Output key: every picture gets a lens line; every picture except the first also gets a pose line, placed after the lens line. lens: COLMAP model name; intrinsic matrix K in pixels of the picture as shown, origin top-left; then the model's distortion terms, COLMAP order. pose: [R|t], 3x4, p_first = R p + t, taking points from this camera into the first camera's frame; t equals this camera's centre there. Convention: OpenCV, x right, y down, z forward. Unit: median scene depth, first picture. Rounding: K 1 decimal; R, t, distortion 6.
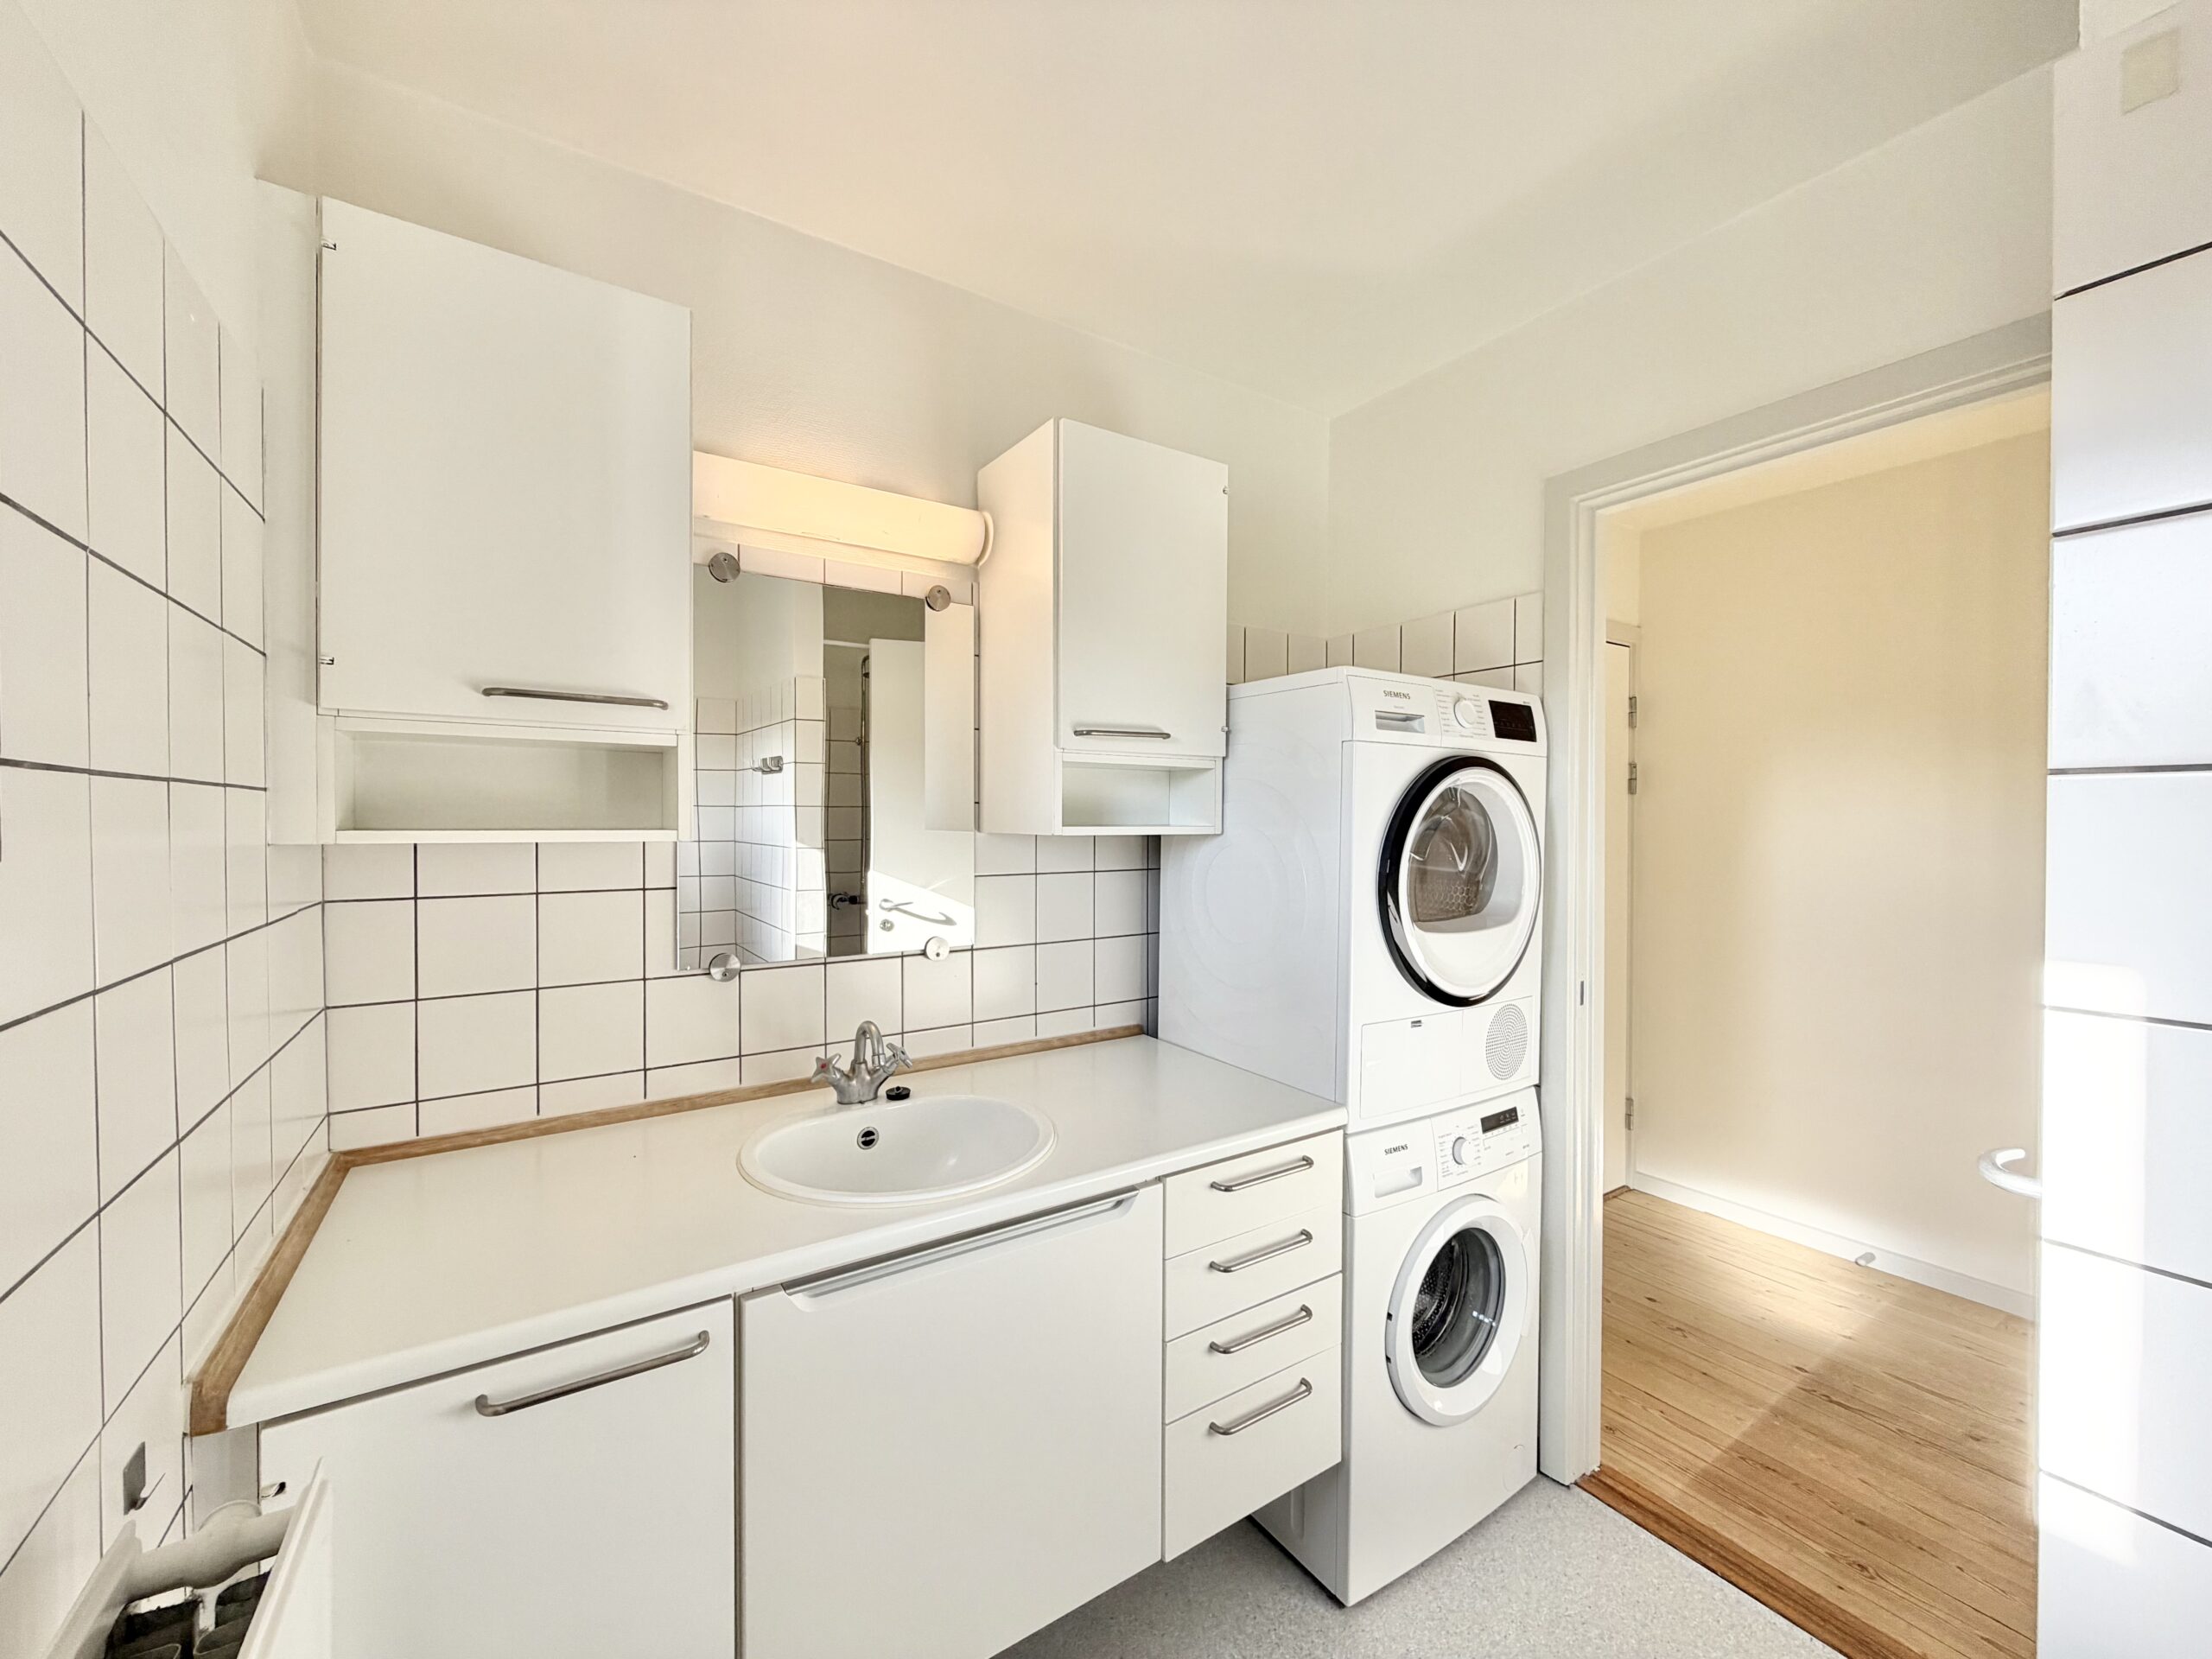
lens RADIAL K [[878.4, 0, 1099.5], [0, 878.4, 827.8], [0, 0, 1]] dist [0.000889, -0.000538]
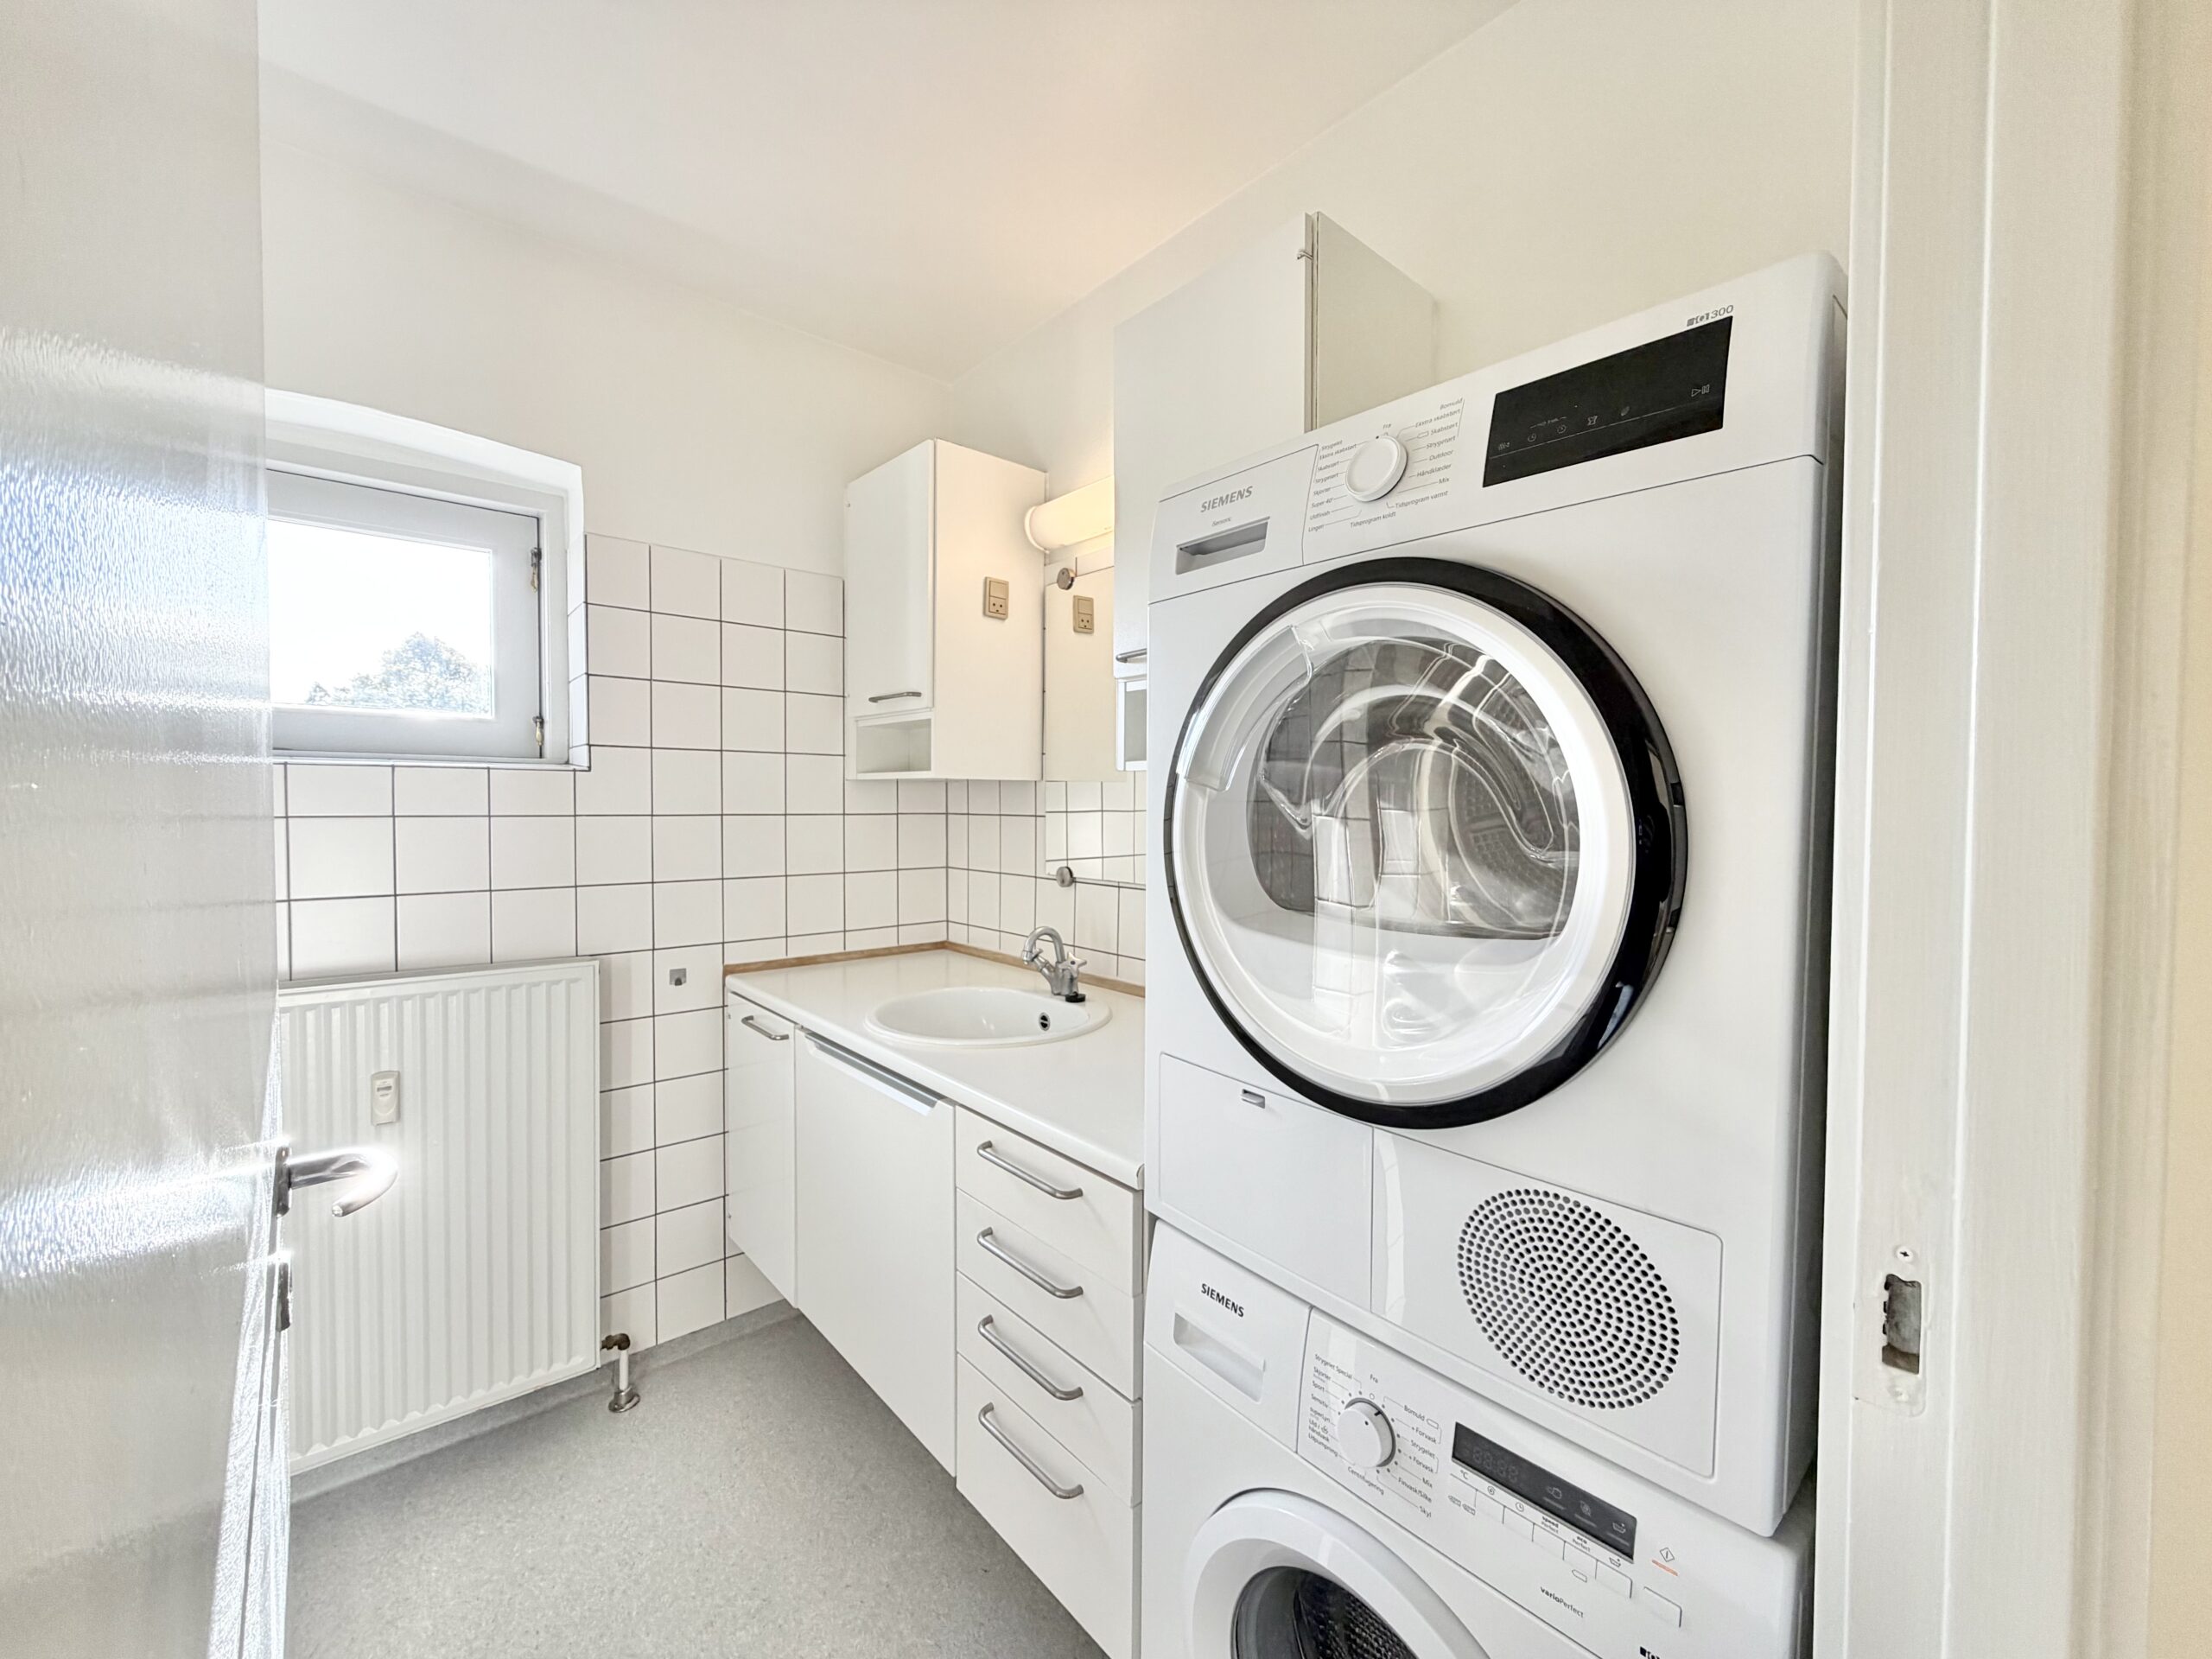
lens RADIAL K [[878.4, 0, 1099.5], [0, 878.4, 827.8], [0, 0, 1]] dist [0.000889, -0.000538]
pose [[0.134093, 0.028209, -0.990567, 0.892723], [-0.017973, 0.999500, 0.026030, 0.046166], [0.990806, 0.014313, 0.134533, 0.847922]]
